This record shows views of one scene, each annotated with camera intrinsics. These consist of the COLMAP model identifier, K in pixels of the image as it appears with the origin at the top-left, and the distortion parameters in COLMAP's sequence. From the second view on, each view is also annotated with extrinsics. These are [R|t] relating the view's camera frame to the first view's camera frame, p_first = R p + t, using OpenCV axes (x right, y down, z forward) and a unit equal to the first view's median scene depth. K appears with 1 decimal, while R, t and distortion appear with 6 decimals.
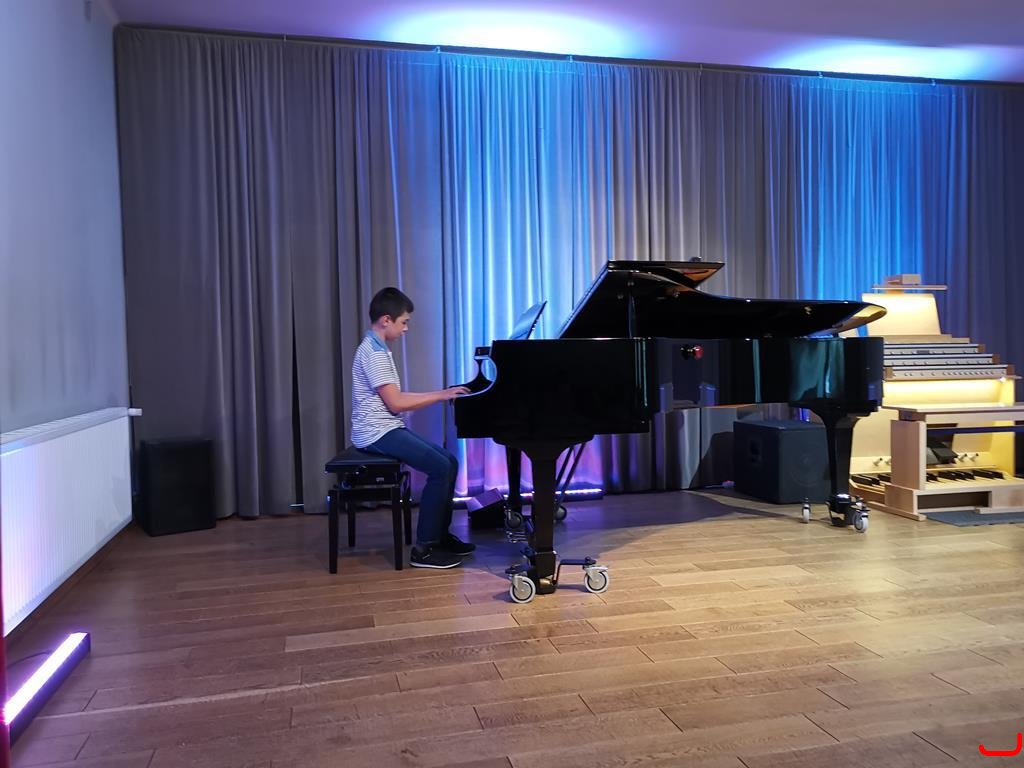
lens RADIAL K [[787.7, 0, 514.7], [0, 787.7, 379.1], [0, 0, 1]] dist [0.057477, -0.048154]
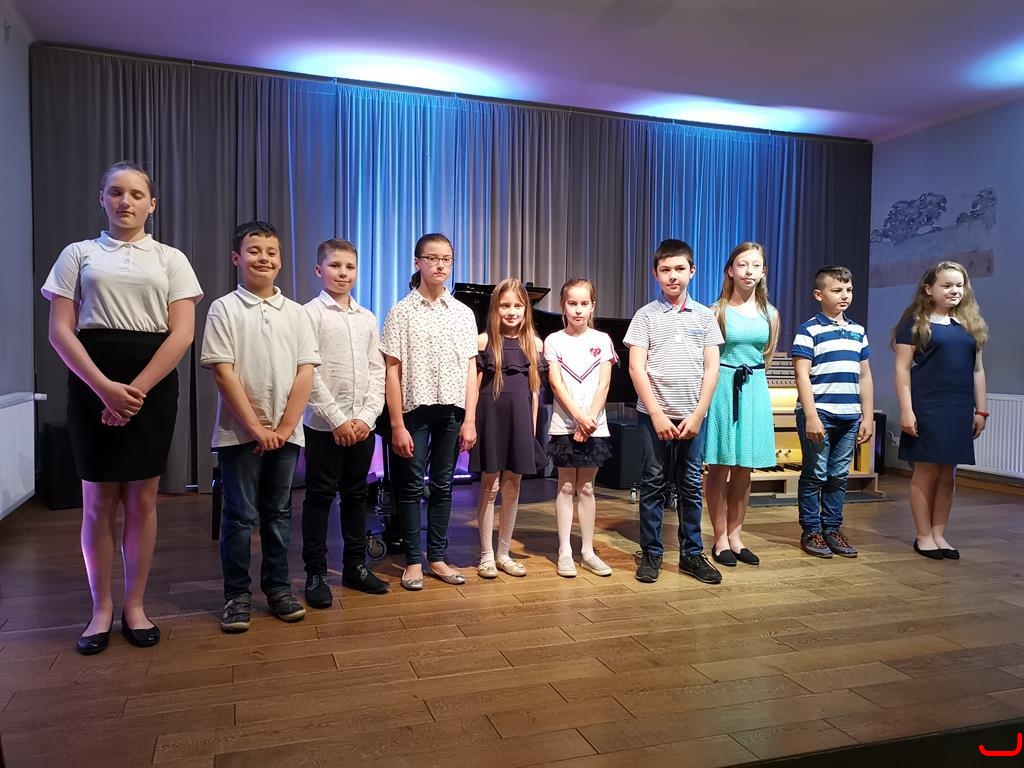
lens RADIAL K [[786.8, 0, 515.8], [0, 786.8, 378.8], [0, 0, 1]] dist [0.060167, -0.050225]
pose [[0.994631, 0.027795, 0.099686, 0.081172], [-0.027947, 0.999609, 0.000127, -0.002603], [-0.099644, -0.002913, 0.995019, -0.200923]]
